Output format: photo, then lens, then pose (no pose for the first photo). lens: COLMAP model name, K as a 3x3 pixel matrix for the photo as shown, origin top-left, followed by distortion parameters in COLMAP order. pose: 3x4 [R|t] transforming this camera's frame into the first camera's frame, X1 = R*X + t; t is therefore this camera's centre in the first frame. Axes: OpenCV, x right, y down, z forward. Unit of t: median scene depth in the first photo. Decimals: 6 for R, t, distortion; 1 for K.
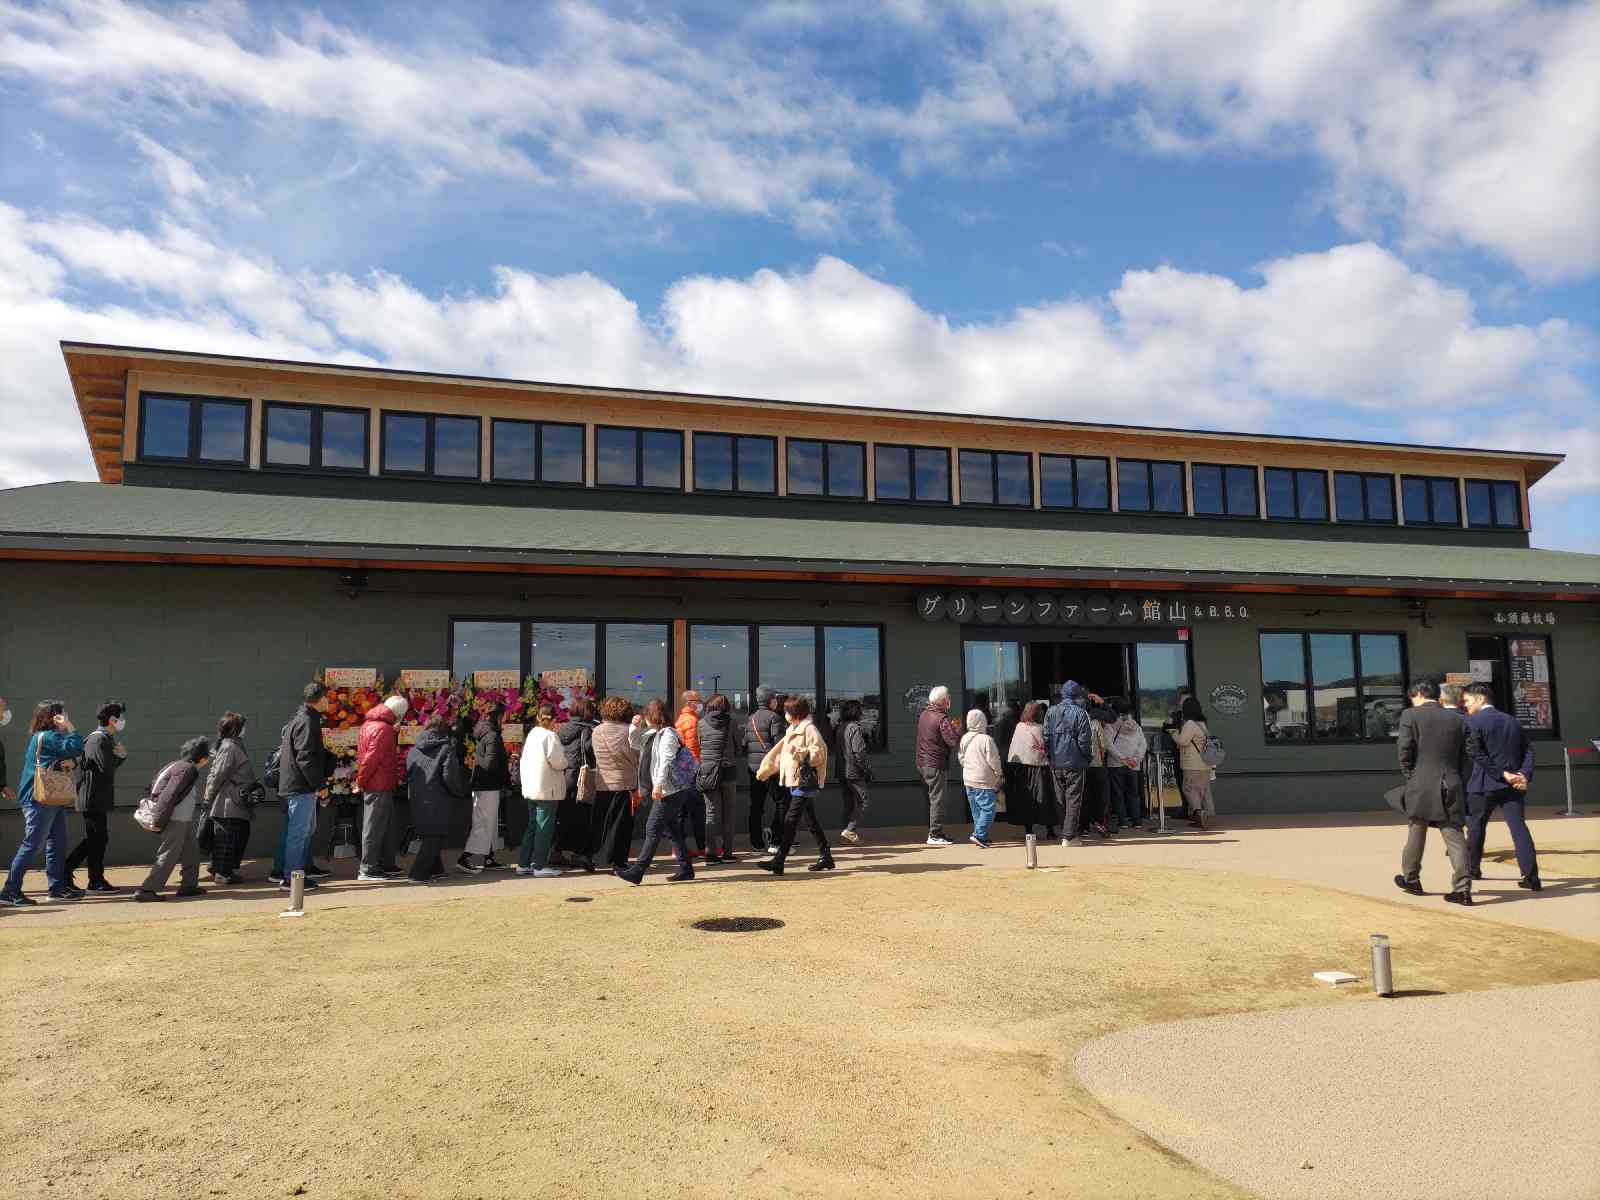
lens RADIAL K [[1193.7, 0, 791.4], [0, 1193.7, 601.6], [0, 0, 1]] dist [0.035747, -0.005079]
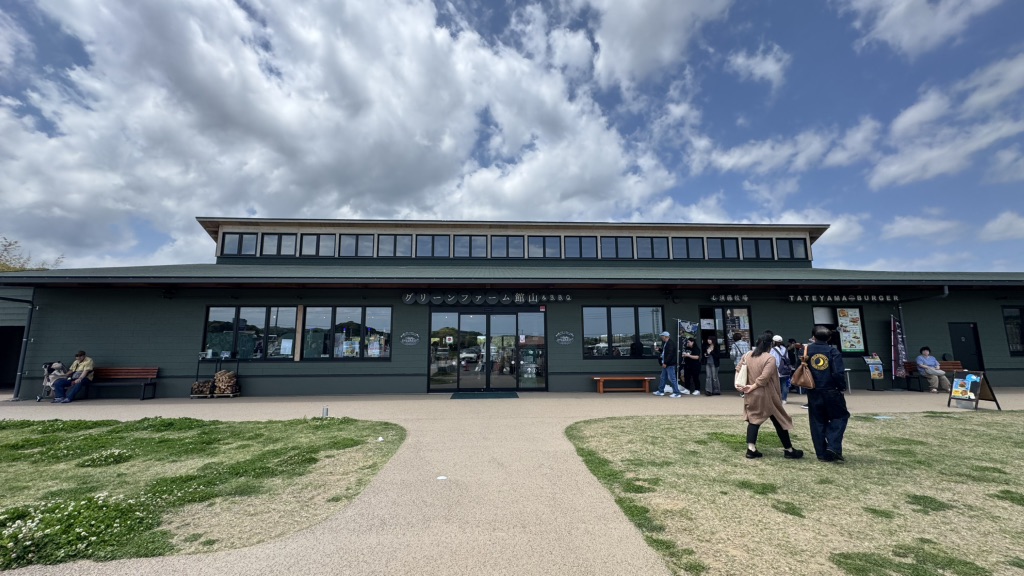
lens RADIAL K [[404.6, 0, 513.0], [0, 404.6, 286.4], [0, 0, 1]] dist [-0.003119, -0.000023]
pose [[0.967220, -0.030028, -0.252158, 0.425689], [0.019687, 0.998862, -0.043433, 0.016741], [0.253175, 0.037045, 0.966711, 0.244545]]
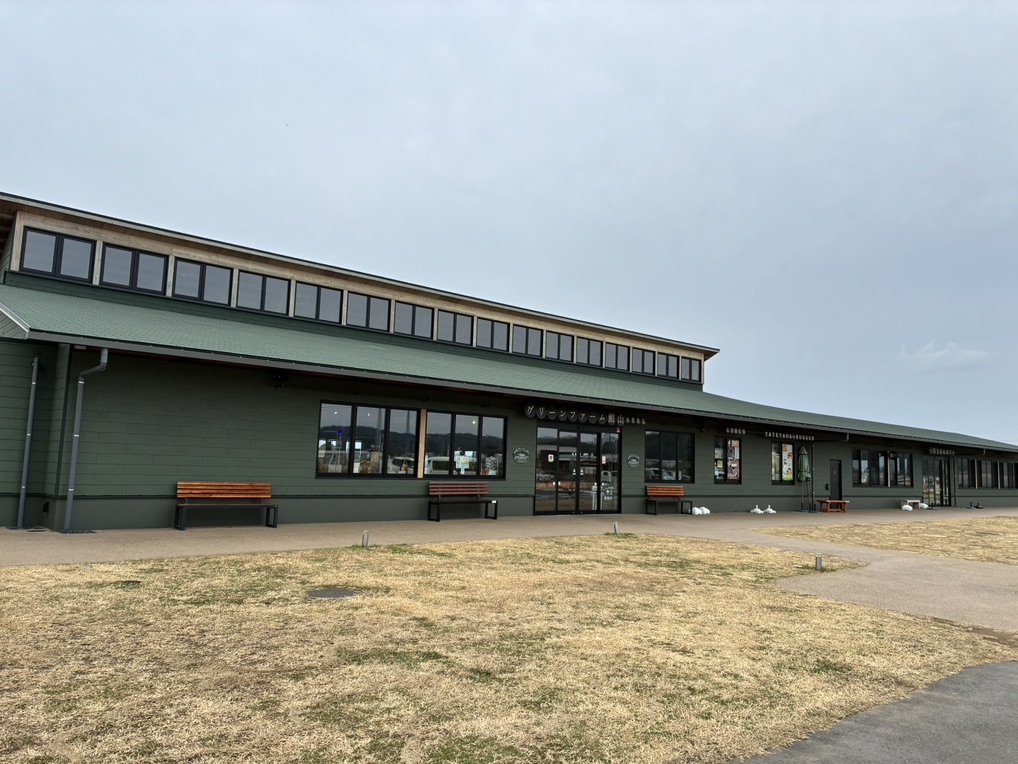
lens RADIAL K [[766.5, 0, 509.0], [0, 766.5, 382.0], [0, 0, 1]] dist [0.027782, -0.008232]
pose [[0.915348, 0.088783, 0.392754, -0.368893], [-0.091433, 0.995739, -0.011997, -0.021602], [-0.392145, -0.024929, 0.919565, -0.171213]]
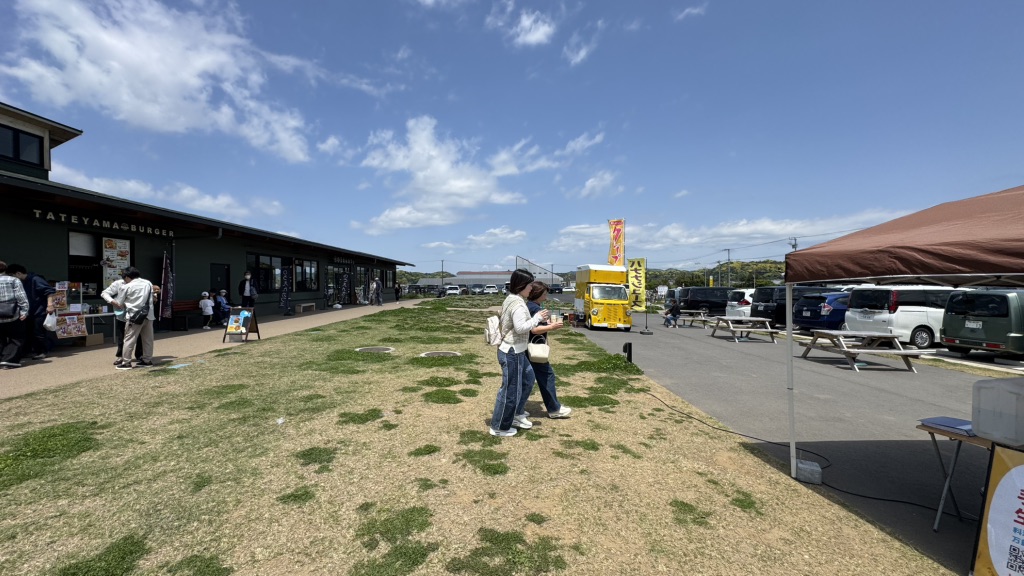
lens RADIAL K [[404.6, 0, 513.0], [0, 404.6, 286.4], [0, 0, 1]] dist [-0.003119, -0.000023]
pose [[0.279536, 0.007001, 0.960110, 0.420839], [-0.104765, 0.994225, 0.023253, 0.031235], [-0.954403, -0.107086, 0.278655, 0.374984]]
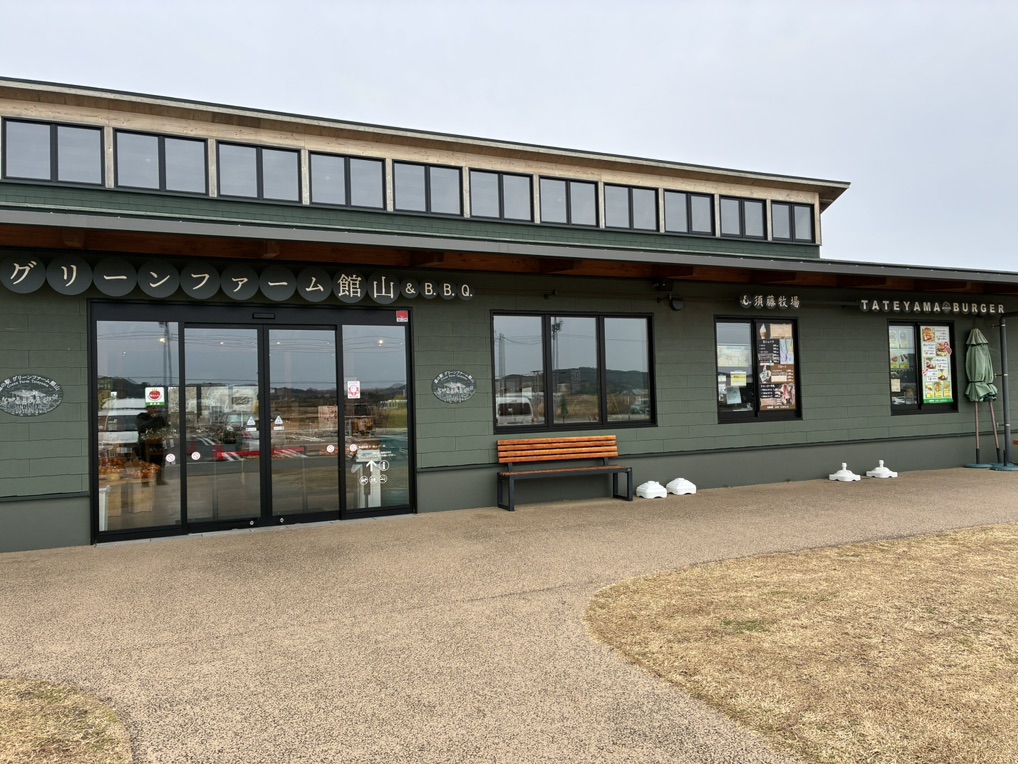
lens RADIAL K [[766.5, 0, 509.0], [0, 766.5, 382.0], [0, 0, 1]] dist [0.027782, -0.008232]
pose [[0.992904, -0.011787, 0.118330, 0.310911], [0.002080, 0.996645, 0.081823, 0.027954], [-0.118897, -0.080997, 0.989597, 0.380224]]
